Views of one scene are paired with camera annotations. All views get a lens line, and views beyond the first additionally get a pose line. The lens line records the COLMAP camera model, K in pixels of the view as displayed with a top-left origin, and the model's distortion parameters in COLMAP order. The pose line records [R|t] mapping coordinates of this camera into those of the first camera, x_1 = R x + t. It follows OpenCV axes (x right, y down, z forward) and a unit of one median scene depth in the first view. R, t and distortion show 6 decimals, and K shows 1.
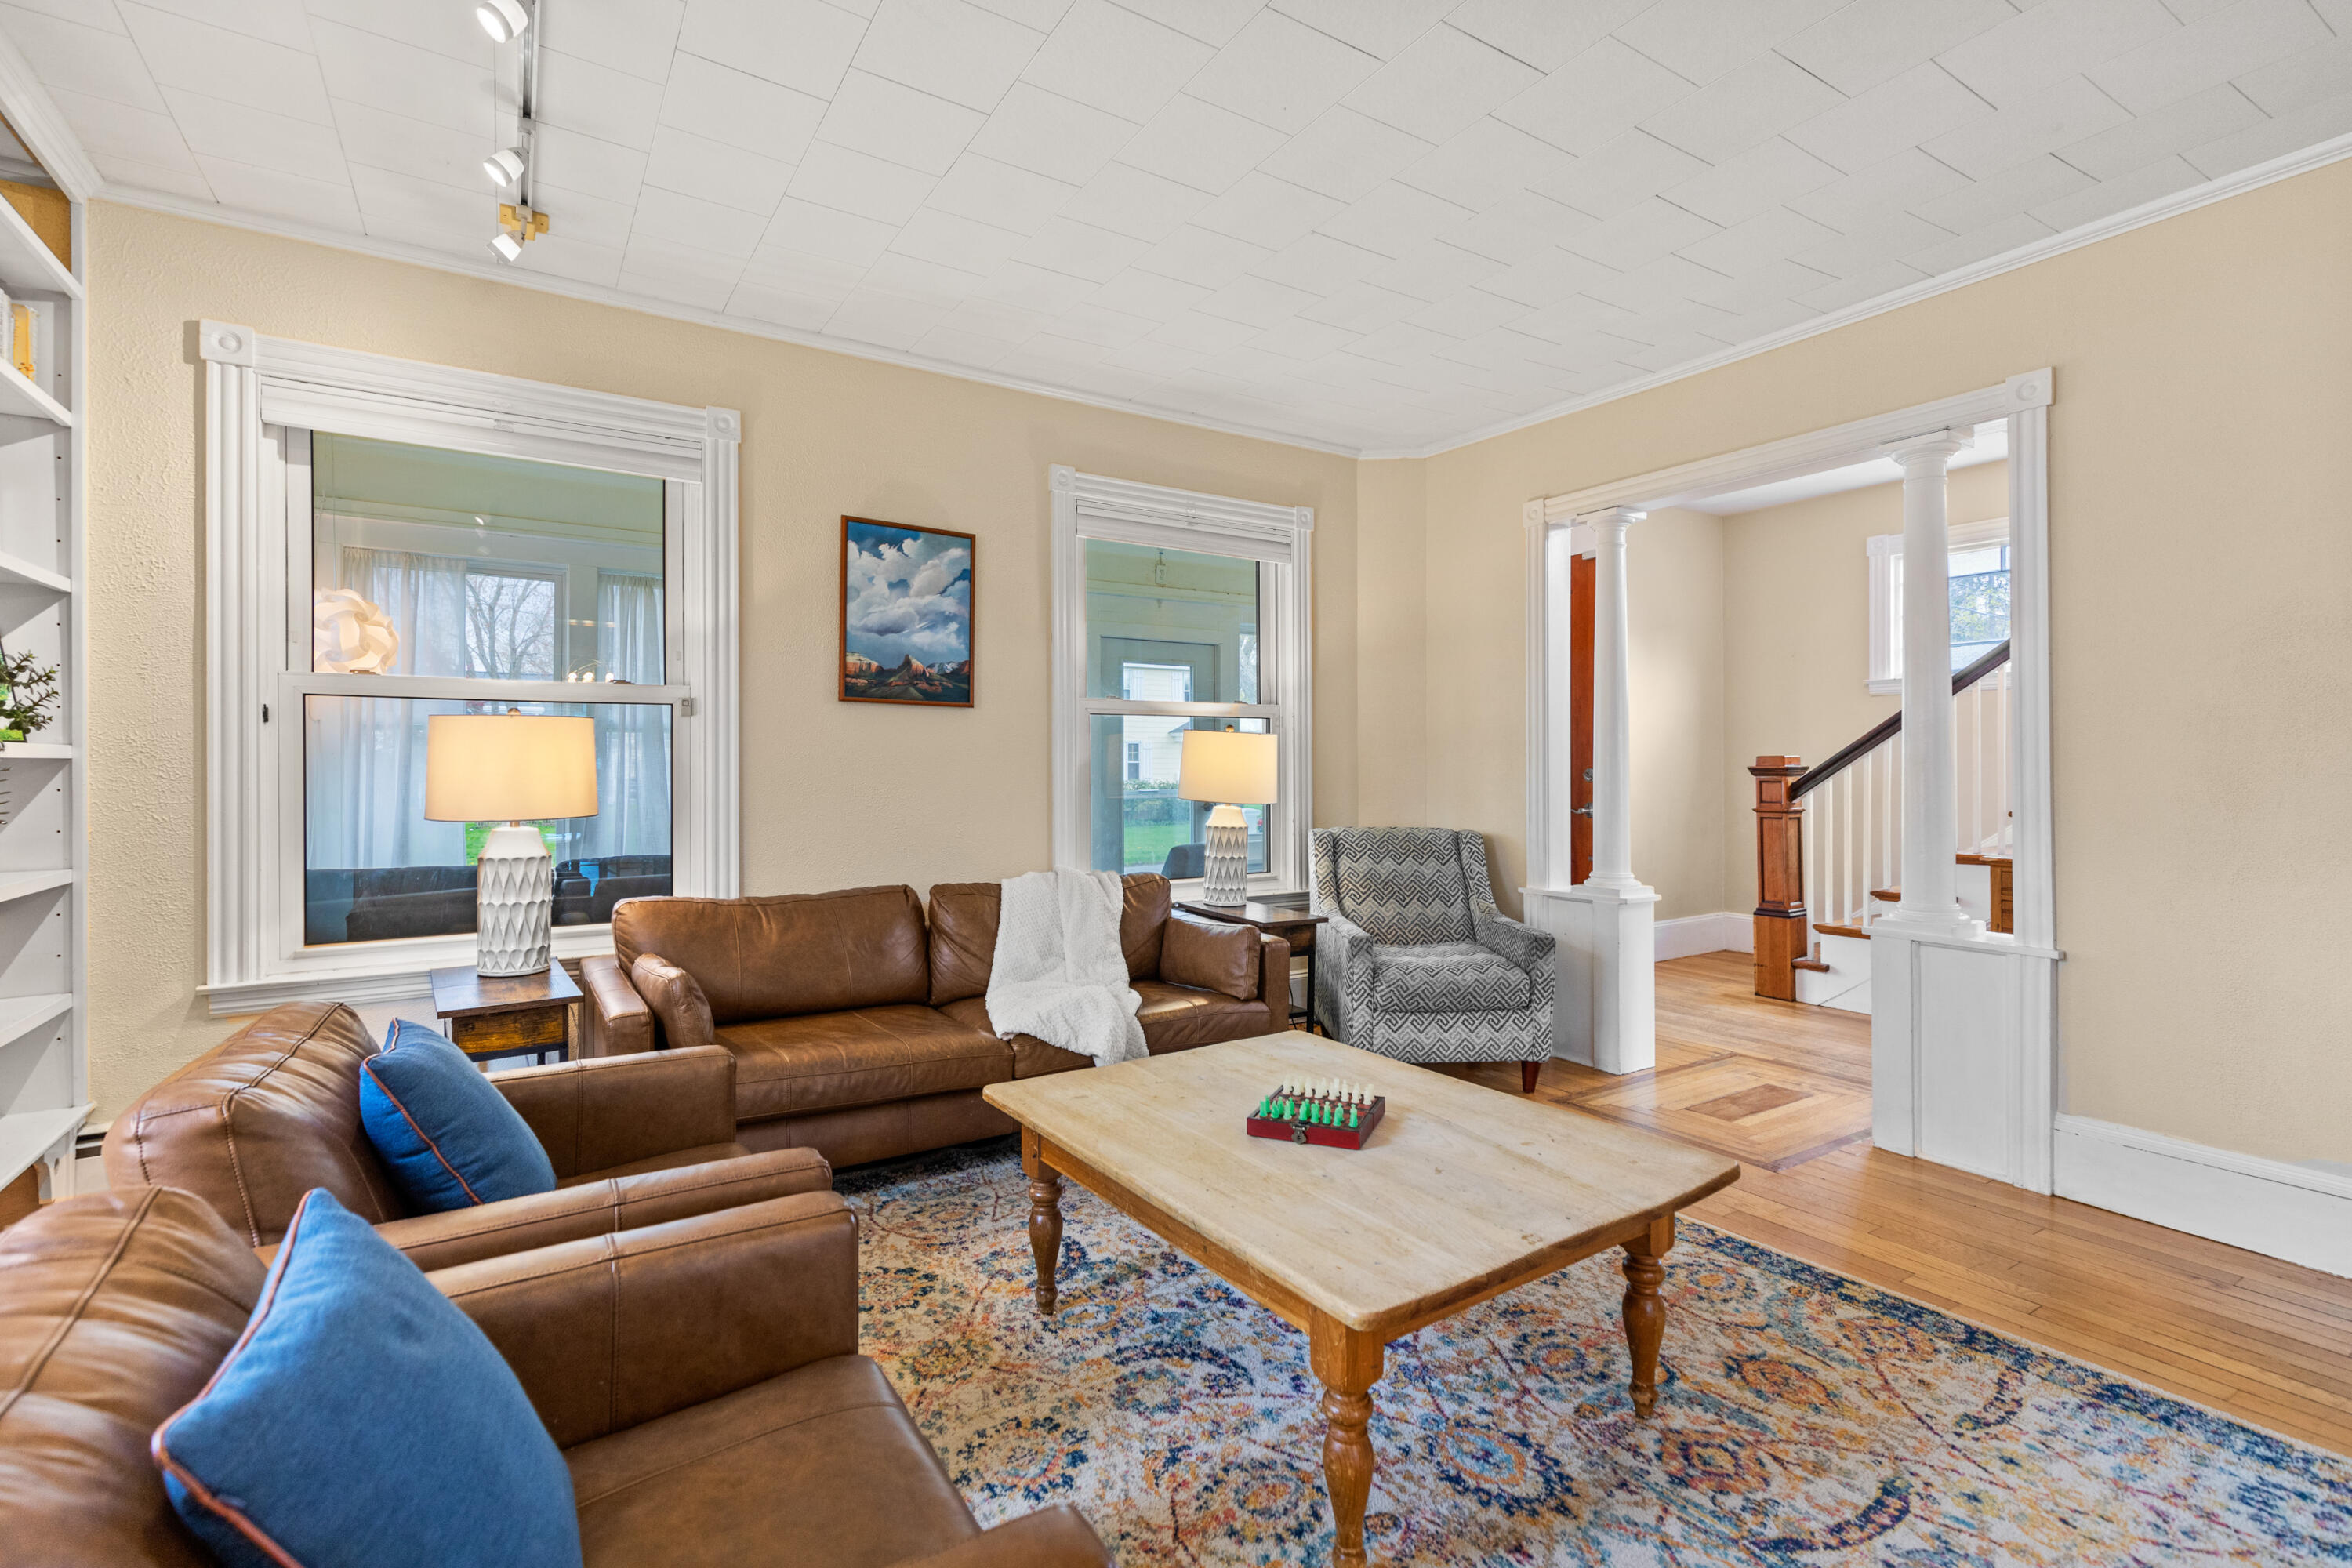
lens RADIAL K [[1073.2, 0, 1190.4], [0, 1073.2, 771.2], [0, 0, 1]] dist [0.000083, -0.000286]
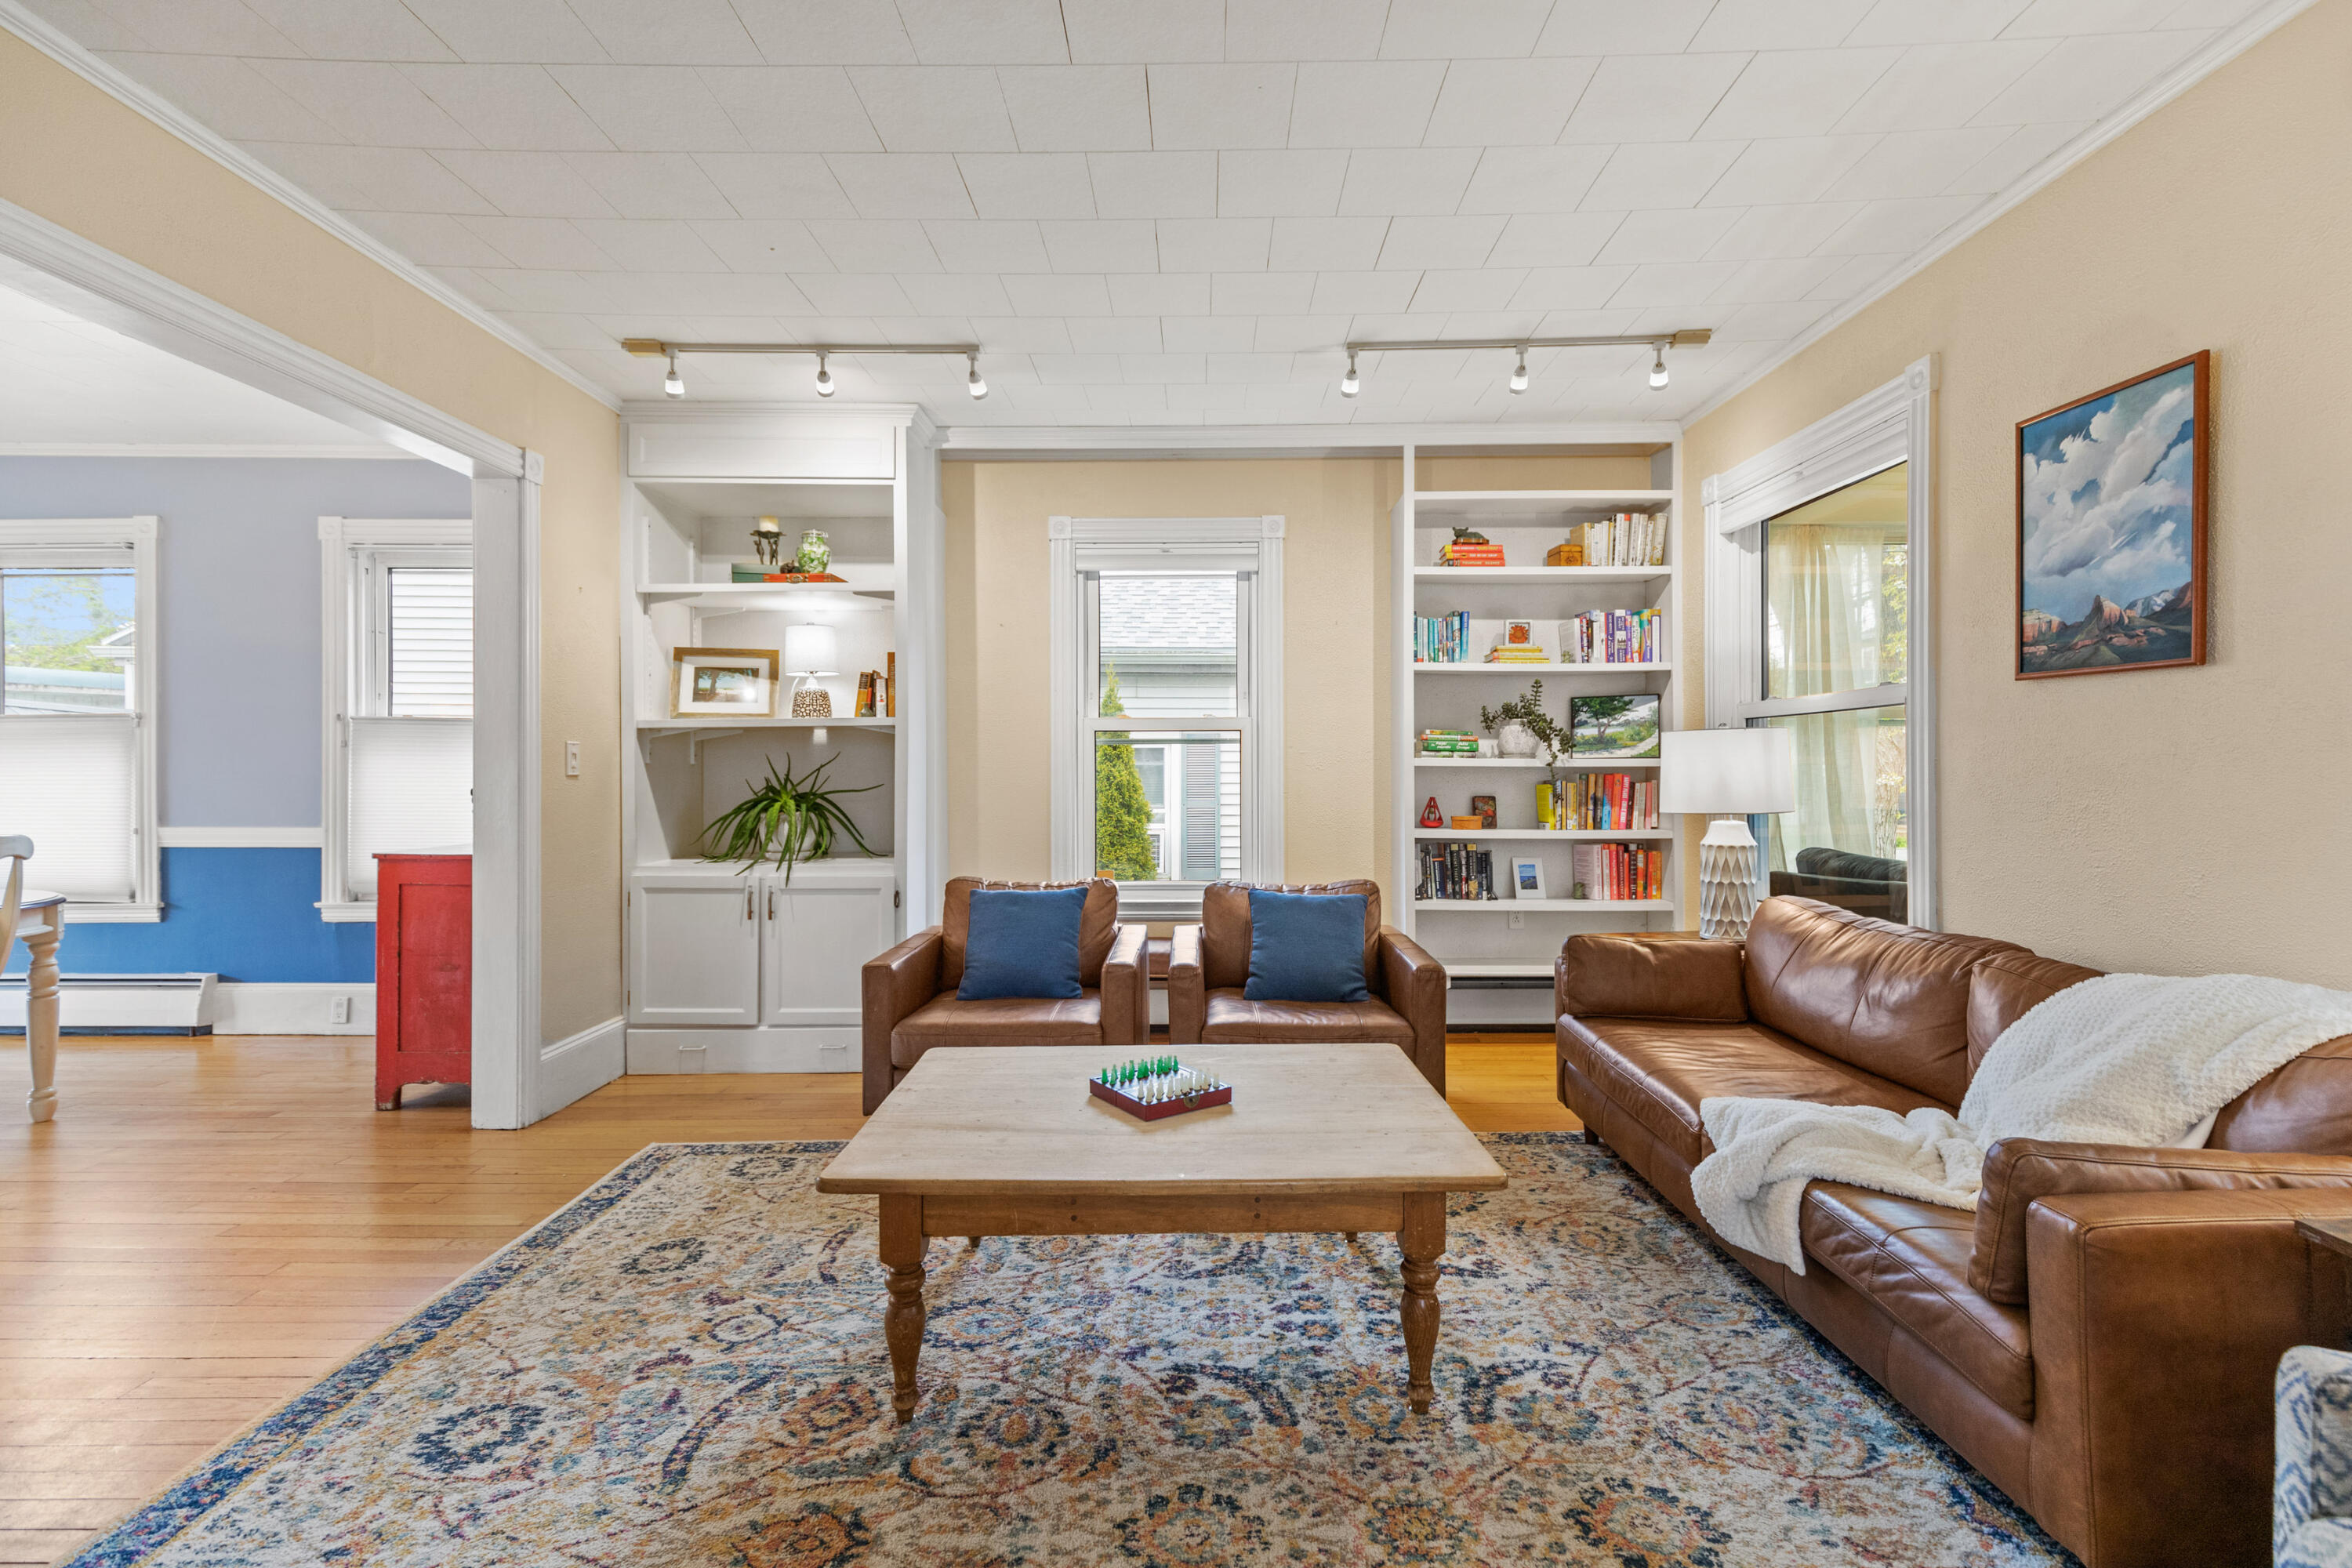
lens RADIAL K [[1073.2, 0, 1190.9], [0, 1073.2, 772.3], [0, 0, 1]] dist [0.000083, -0.000286]
pose [[-0.543944, 0.003772, -0.839113, 0.793884], [0.000409, 0.999991, 0.004231, -0.008997], [0.839121, 0.001958, -0.543941, 1.255776]]
